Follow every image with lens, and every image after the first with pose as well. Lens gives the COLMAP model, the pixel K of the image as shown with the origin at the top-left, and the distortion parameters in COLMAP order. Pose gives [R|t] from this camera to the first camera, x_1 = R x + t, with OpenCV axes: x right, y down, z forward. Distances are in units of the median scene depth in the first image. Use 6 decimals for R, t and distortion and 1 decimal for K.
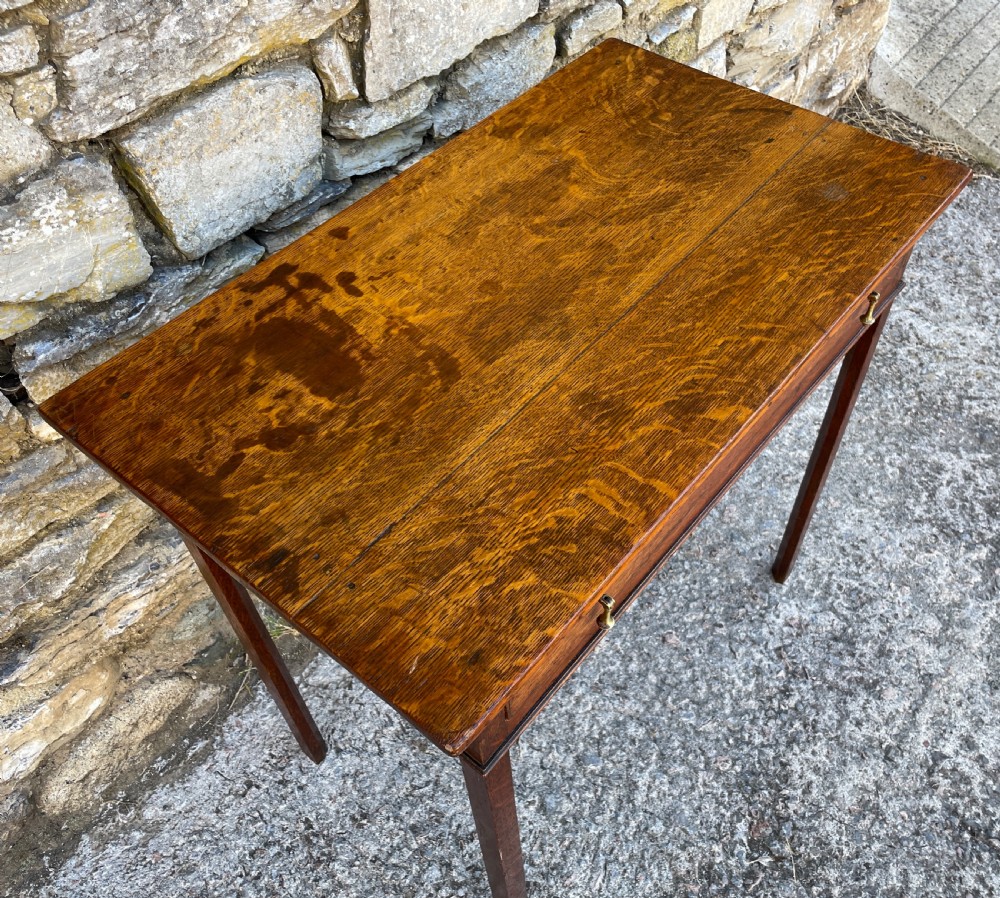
lens RADIAL K [[911.4, 0, 544.4], [0, 911.4, 457.9], [0, 0, 1]] dist [0.028470, 0.000000]
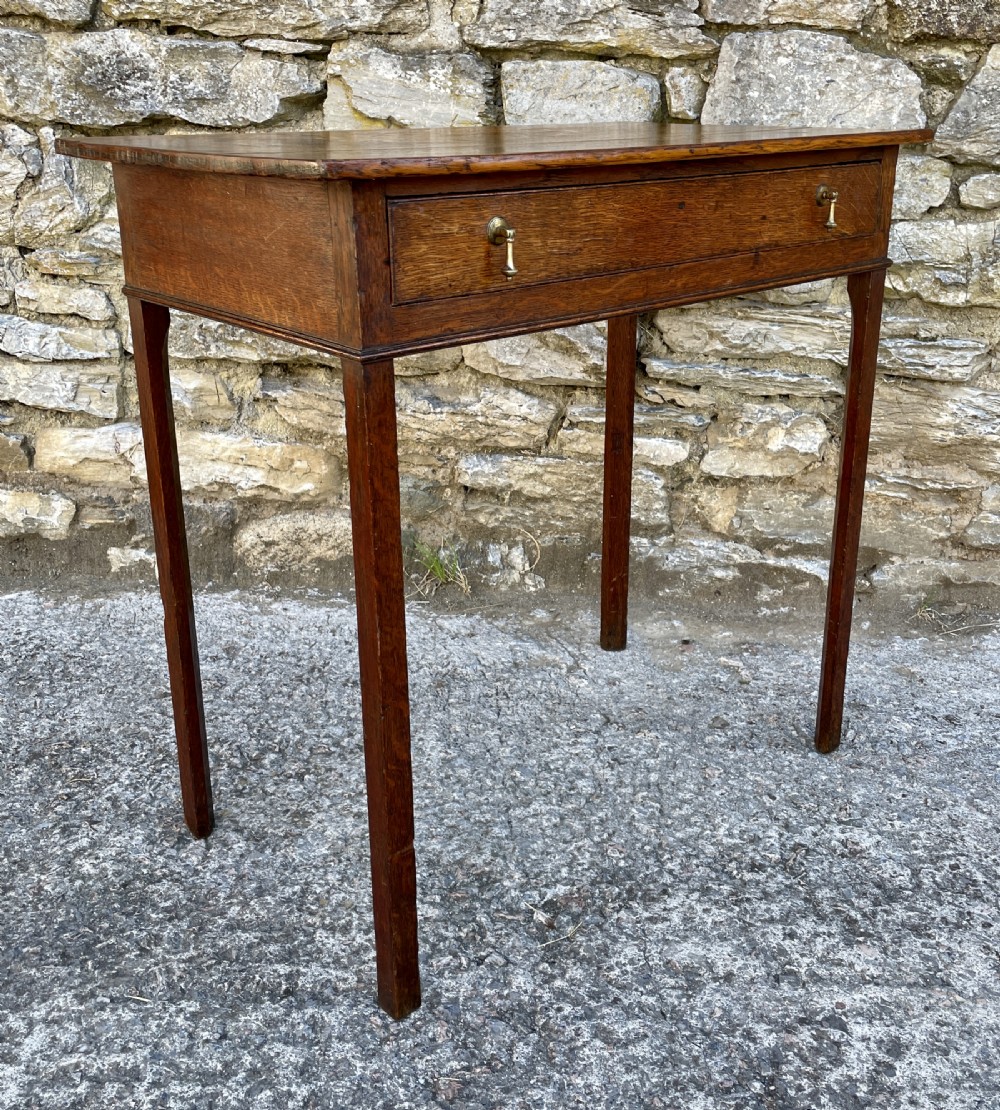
lens RADIAL K [[1162.9, 0, 530.2], [0, 1162.9, 487.1], [0, 0, 1]] dist [0.033169, 0.000000]
pose [[0.561957, 0.277720, -0.779151, 0.889162], [-0.650487, 0.730232, -0.208875, 0.384646], [0.510952, 0.624206, 0.591012, 0.200260]]
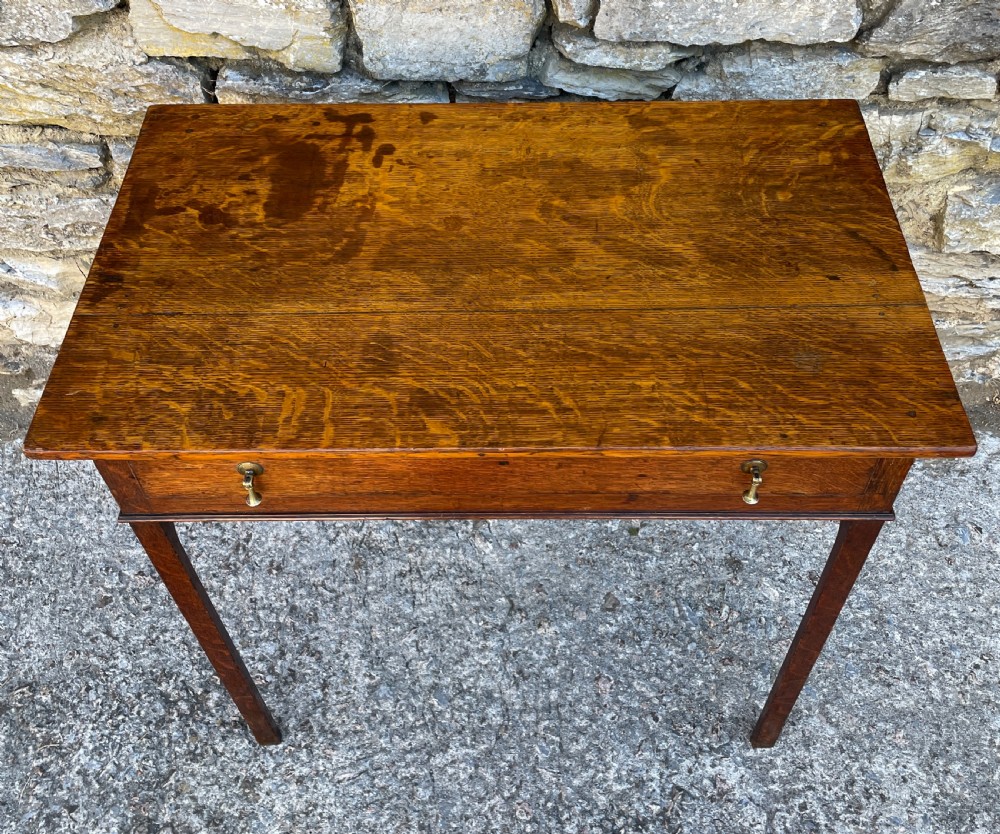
lens RADIAL K [[1029.5, 0, 500.5], [0, 1029.5, 317.0], [0, 0, 1]] dist [0.024119, 0.000000]
pose [[0.624884, 0.589460, -0.511915, 0.445933], [-0.601025, 0.781704, 0.166457, -0.225347], [0.498286, 0.203658, 0.842754, 0.015067]]
